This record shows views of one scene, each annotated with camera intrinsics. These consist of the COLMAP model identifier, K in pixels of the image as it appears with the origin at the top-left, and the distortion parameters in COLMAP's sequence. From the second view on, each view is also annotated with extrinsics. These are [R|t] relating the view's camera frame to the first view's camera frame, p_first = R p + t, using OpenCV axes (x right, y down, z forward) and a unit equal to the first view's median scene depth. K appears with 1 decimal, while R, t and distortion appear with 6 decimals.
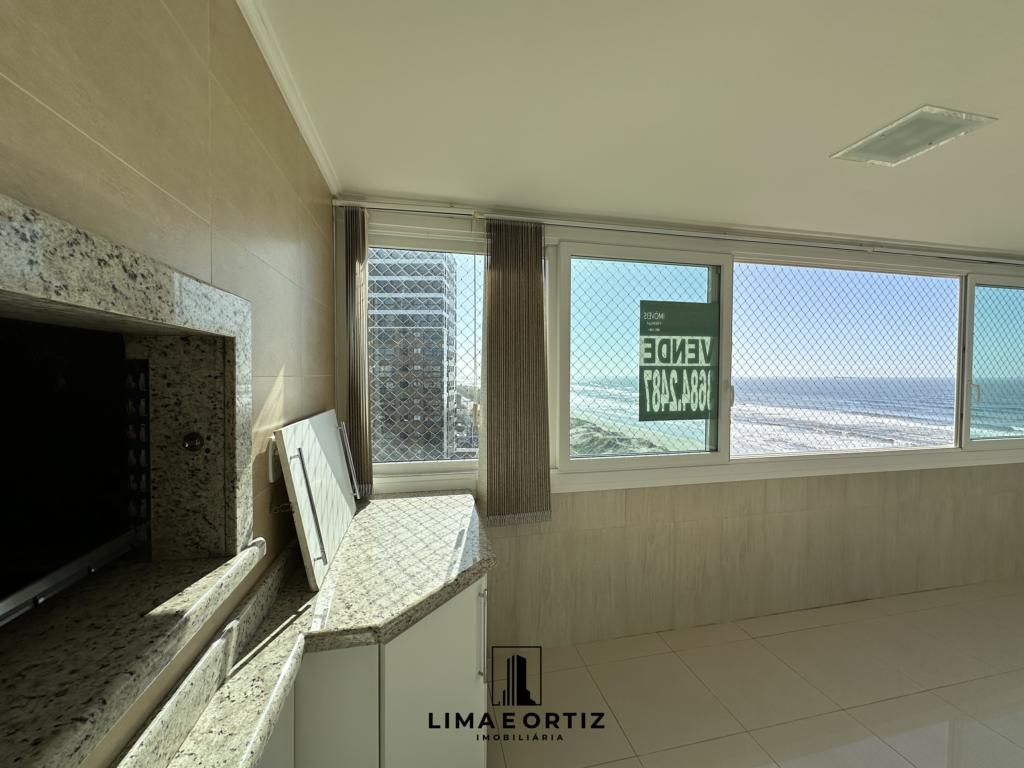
lens RADIAL K [[406.8, 0, 512.8], [0, 406.8, 384.7], [0, 0, 1]] dist [-0.005038, 0.001048]
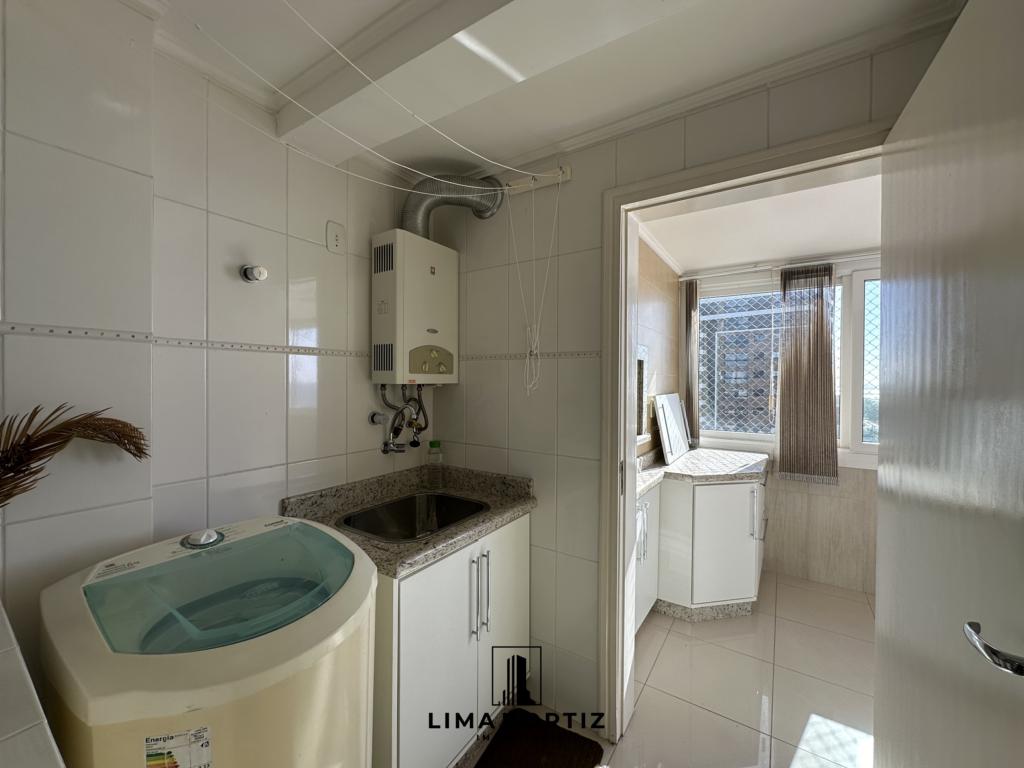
lens RADIAL K [[406.8, 0, 511.9], [0, 406.8, 382.9], [0, 0, 1]] dist [-0.005038, 0.001048]
pose [[0.688193, 0.006697, -0.725497, 0.349106], [-0.021086, 0.999720, -0.010773, 0.040628], [0.725221, 0.022712, 0.688141, -0.750679]]
